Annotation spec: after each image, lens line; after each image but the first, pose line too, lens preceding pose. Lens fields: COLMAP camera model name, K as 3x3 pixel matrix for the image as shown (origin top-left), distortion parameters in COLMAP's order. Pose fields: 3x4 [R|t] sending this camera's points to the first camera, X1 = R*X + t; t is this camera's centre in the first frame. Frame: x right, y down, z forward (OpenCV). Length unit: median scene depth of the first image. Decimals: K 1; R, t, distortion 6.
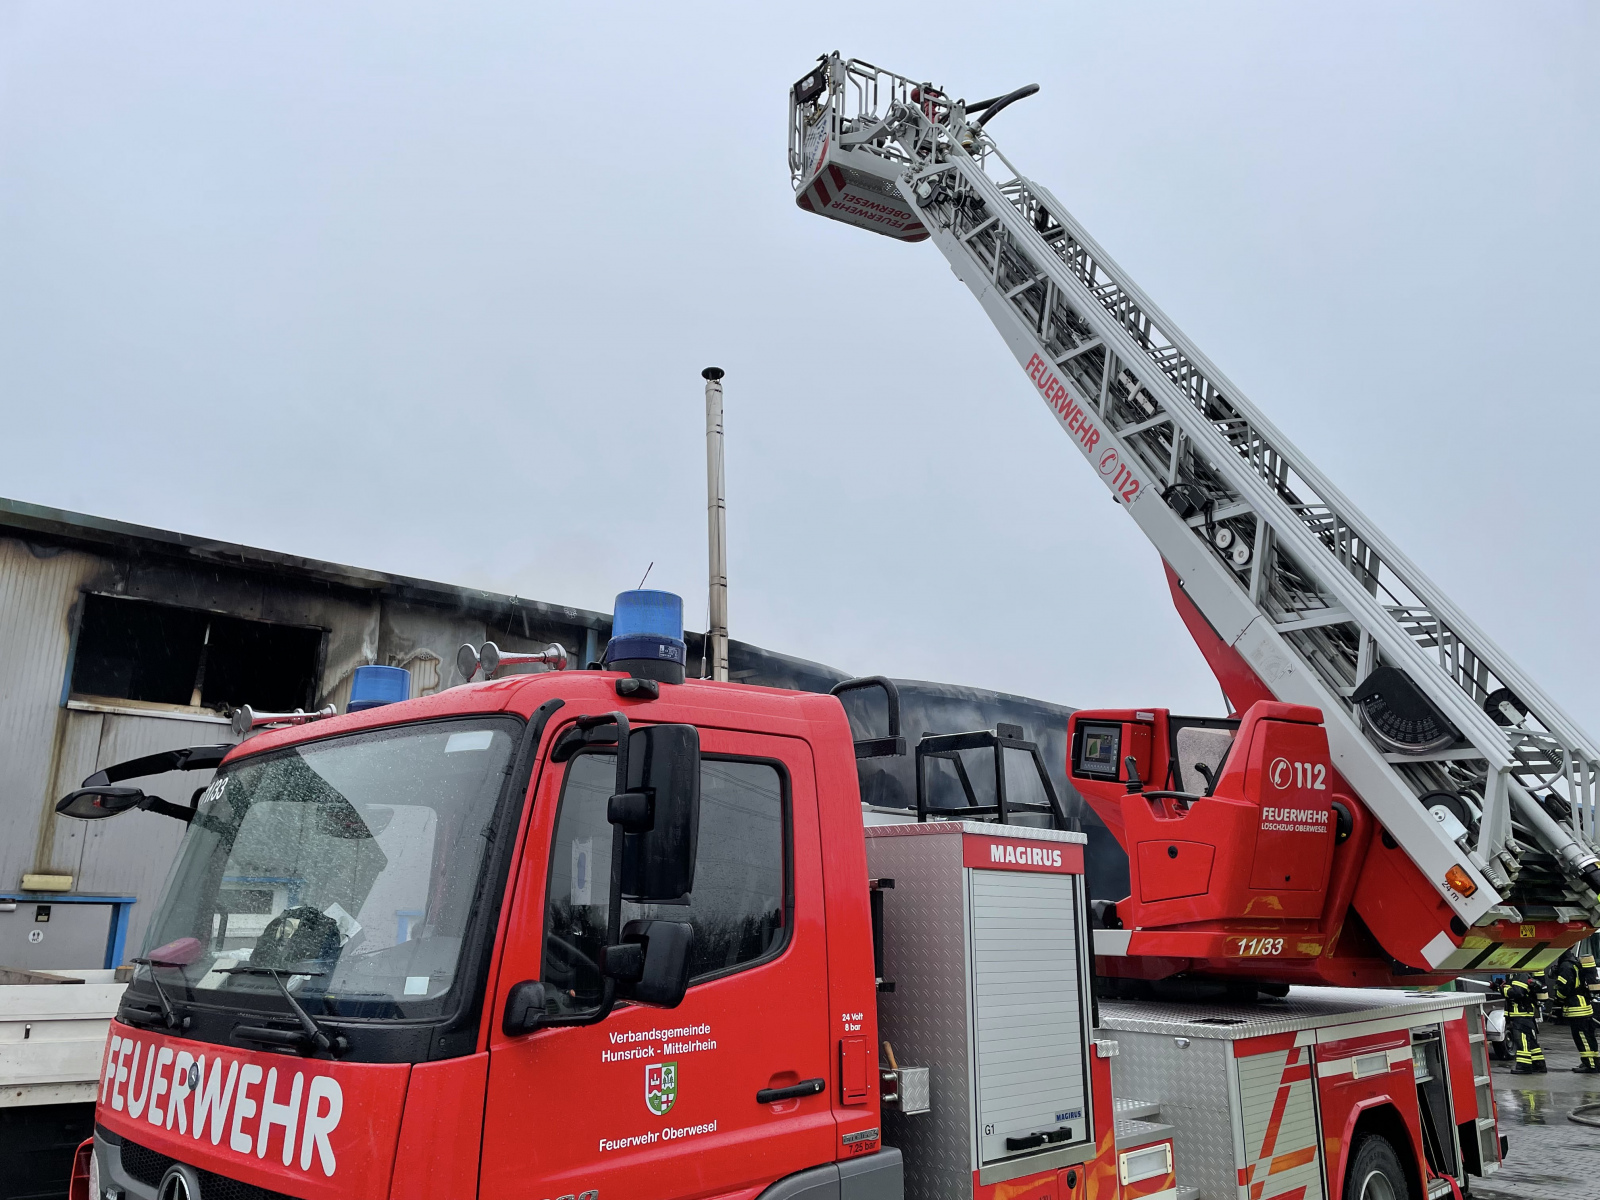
lens RADIAL K [[1205.7, 0, 800.0], [0, 1205.7, 600.0], [0, 0, 1]] dist [0.000328, -0.007661]
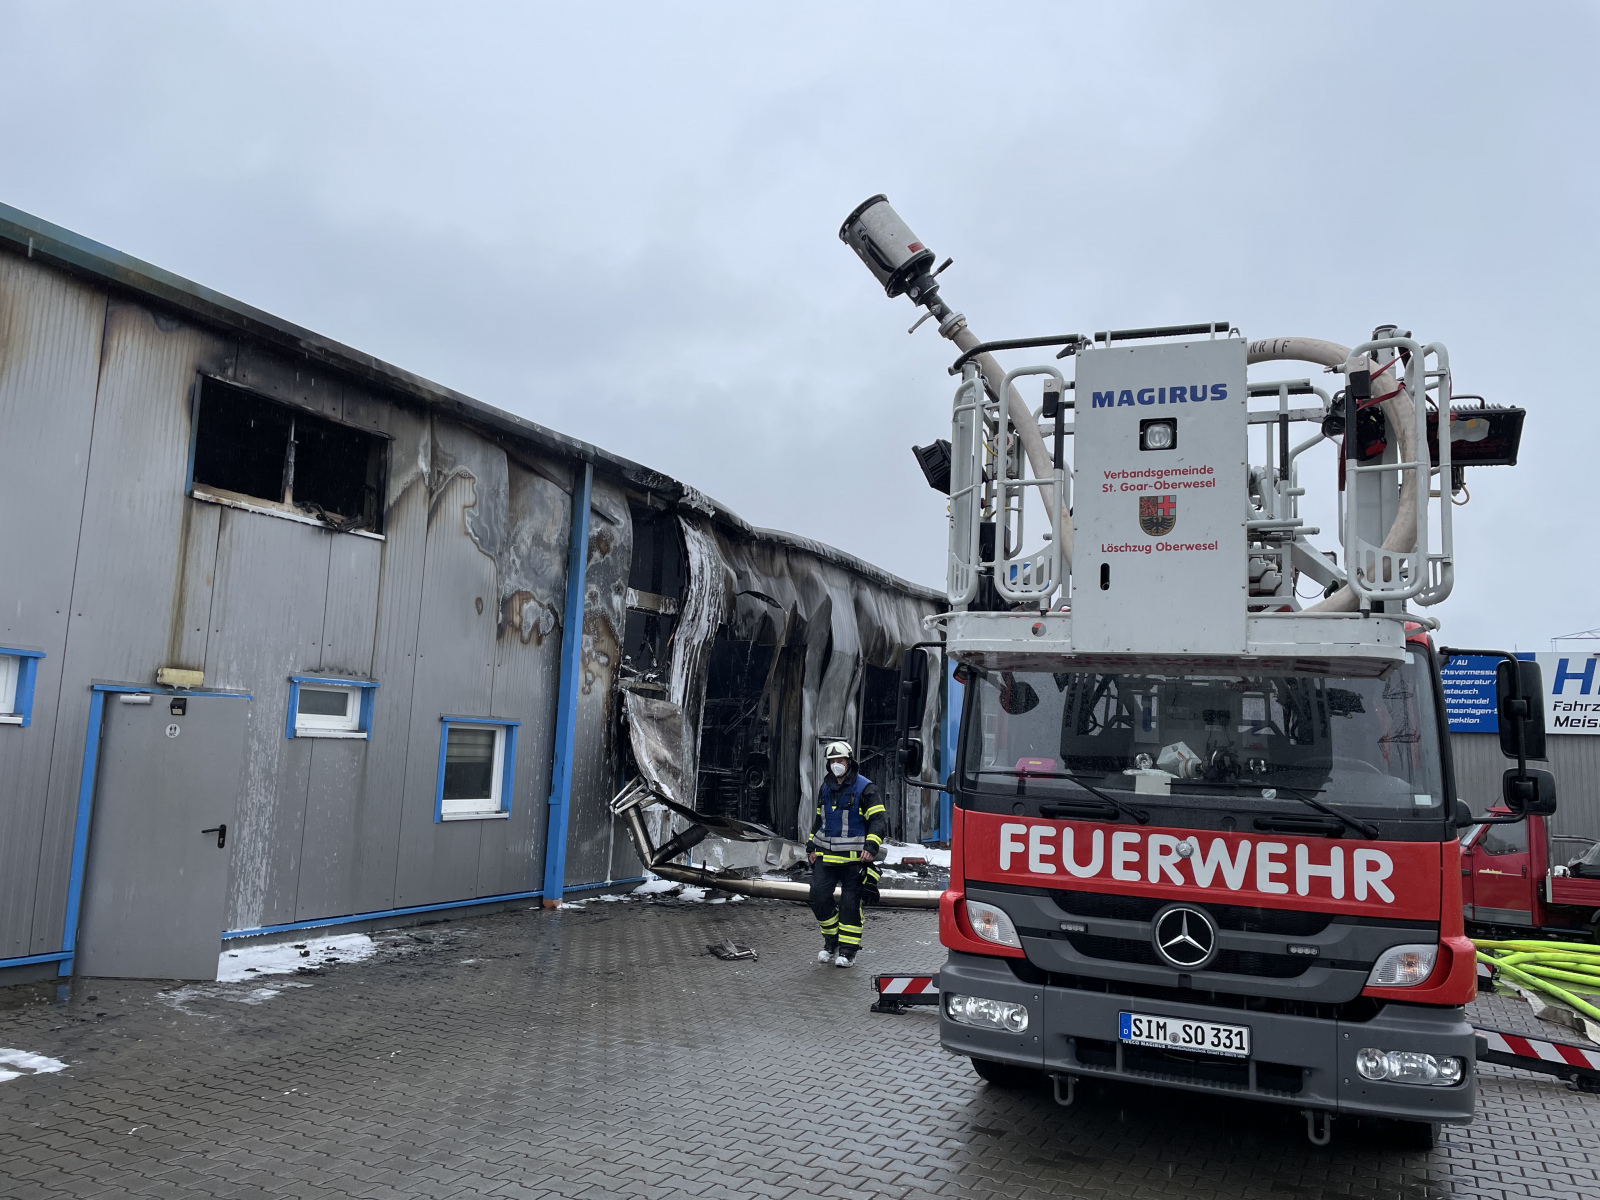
lens RADIAL K [[1205.7, 0, 800.0], [0, 1205.7, 600.0], [0, 0, 1]] dist [0.000328, -0.007661]
pose [[0.920432, 0.086728, 0.381160, -0.507810], [-0.141227, 0.982995, 0.117368, -0.009194], [-0.364500, -0.161860, 0.917029, -0.056710]]
